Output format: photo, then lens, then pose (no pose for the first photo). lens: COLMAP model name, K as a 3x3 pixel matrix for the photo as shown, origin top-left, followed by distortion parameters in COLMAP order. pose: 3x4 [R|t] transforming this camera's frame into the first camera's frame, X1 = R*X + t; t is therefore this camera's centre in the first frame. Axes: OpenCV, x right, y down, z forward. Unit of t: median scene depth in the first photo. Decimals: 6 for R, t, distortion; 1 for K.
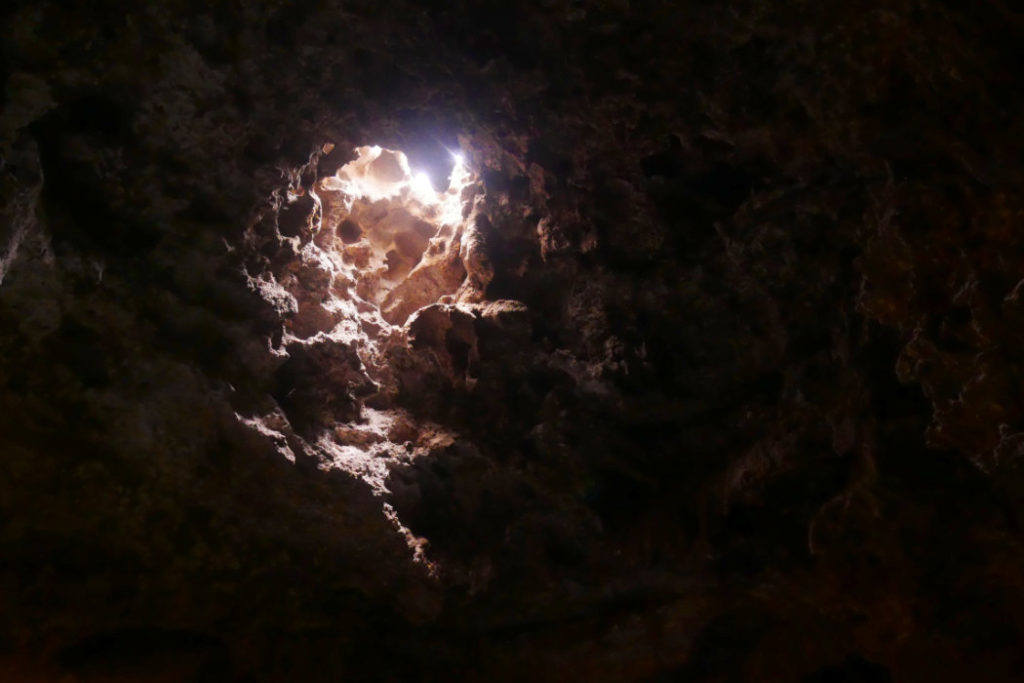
lens RADIAL K [[909.1, 0, 512.0], [0, 909.1, 341.5], [0, 0, 1]] dist [0.031274, -0.002735]
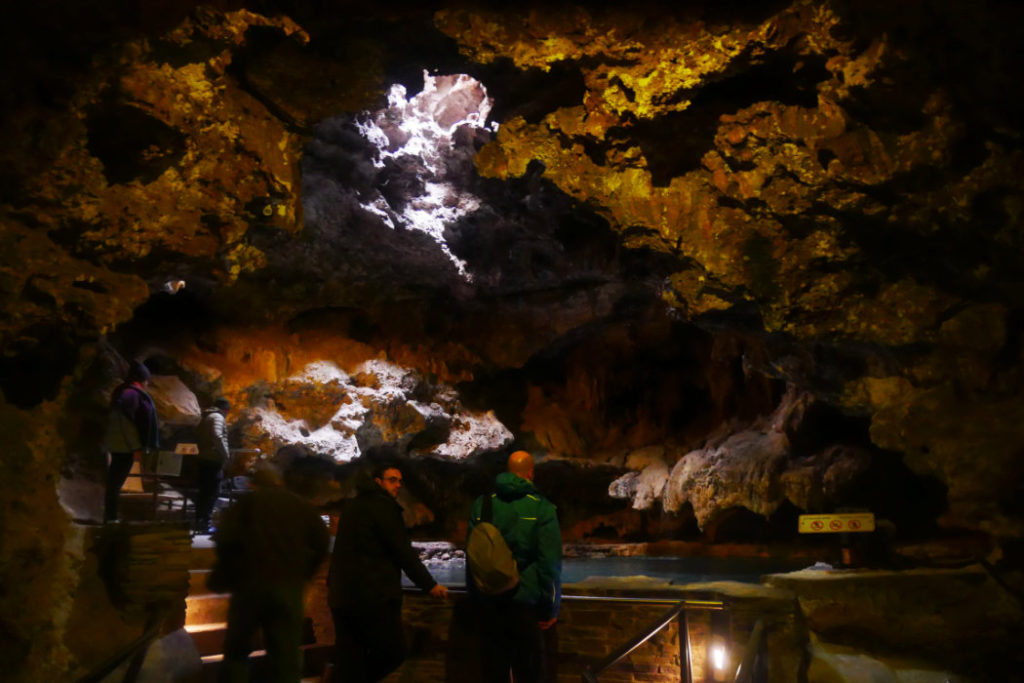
lens RADIAL K [[657.9, 0, 513.2], [0, 657.9, 323.0], [0, 0, 1]] dist [0.060599, 0.001246]
pose [[0.999759, 0.007659, -0.020594, 0.031172], [0.001268, 0.915607, 0.402072, -0.204625], [0.021935, -0.402001, 0.915376, -0.272552]]
